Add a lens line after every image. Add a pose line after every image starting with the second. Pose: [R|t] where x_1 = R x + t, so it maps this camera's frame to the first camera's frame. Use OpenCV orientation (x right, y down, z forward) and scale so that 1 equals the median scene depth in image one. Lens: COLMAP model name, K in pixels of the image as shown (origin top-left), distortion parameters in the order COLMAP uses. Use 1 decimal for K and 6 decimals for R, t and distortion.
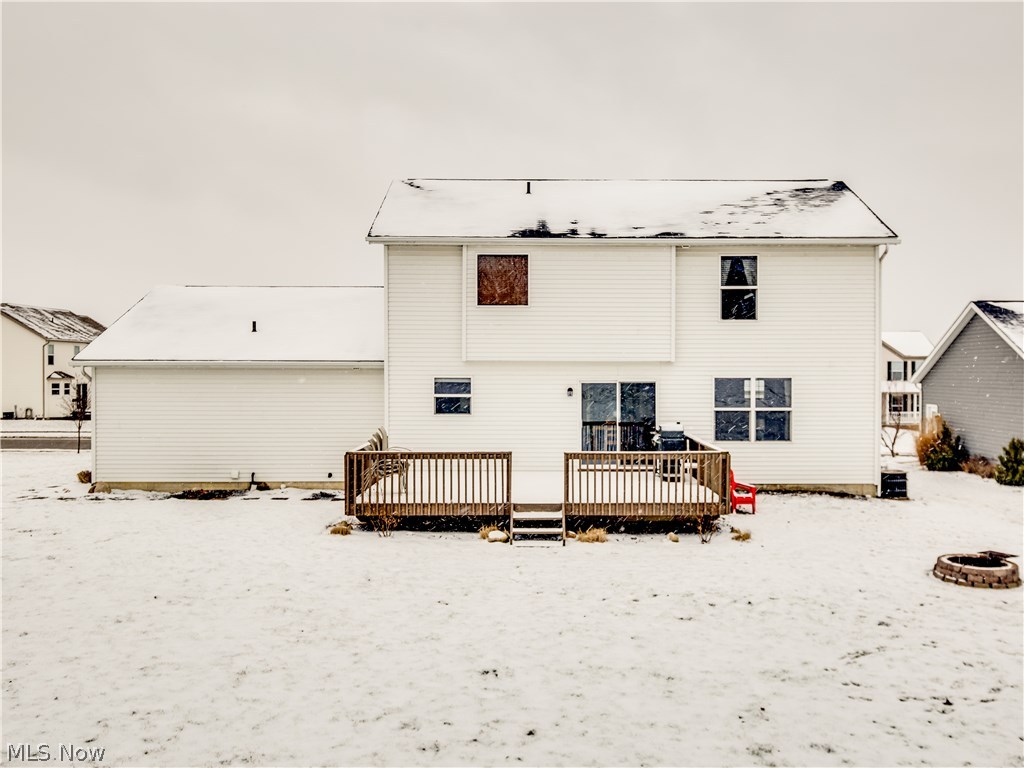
lens RADIAL K [[833.5, 0, 512.0], [0, 833.5, 384.0], [0, 0, 1]] dist [0.009165, 0.007527]
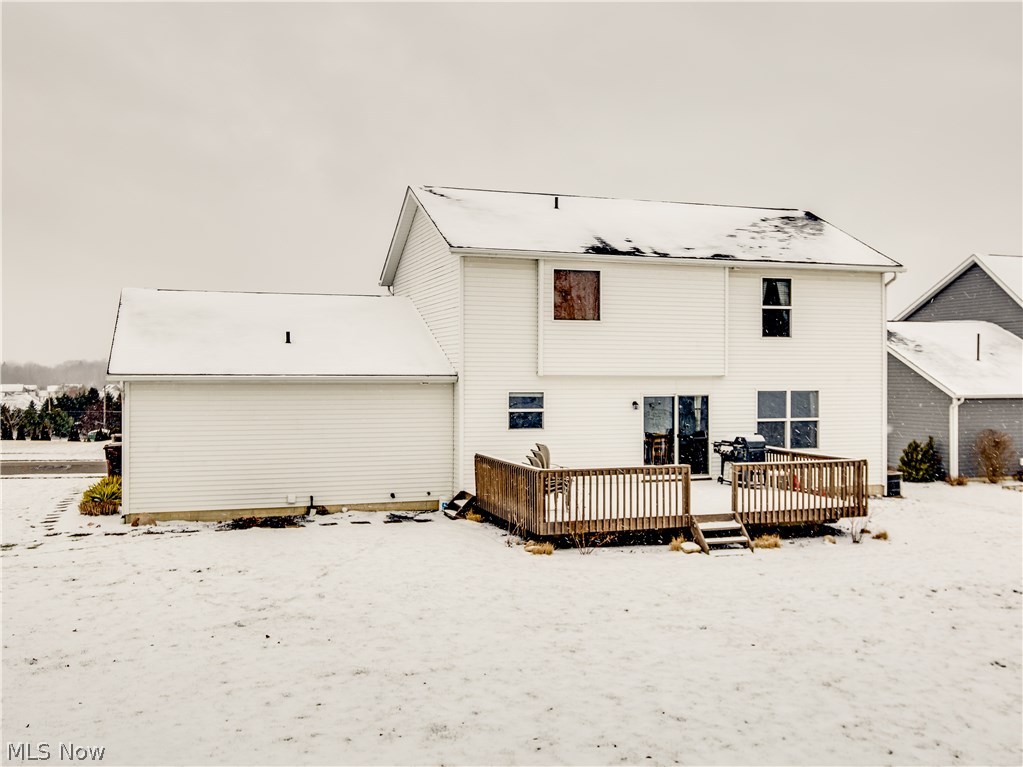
lens RADIAL K [[854.3, 0, 511.5], [0, 854.3, 383.5], [0, 0, 1]] dist [0.009628, 0.003836]
pose [[0.962136, -0.002788, 0.272557, -0.364772], [0.005840, 0.999929, -0.010389, -0.007529], [-0.272508, 0.011587, 0.962084, 0.027578]]
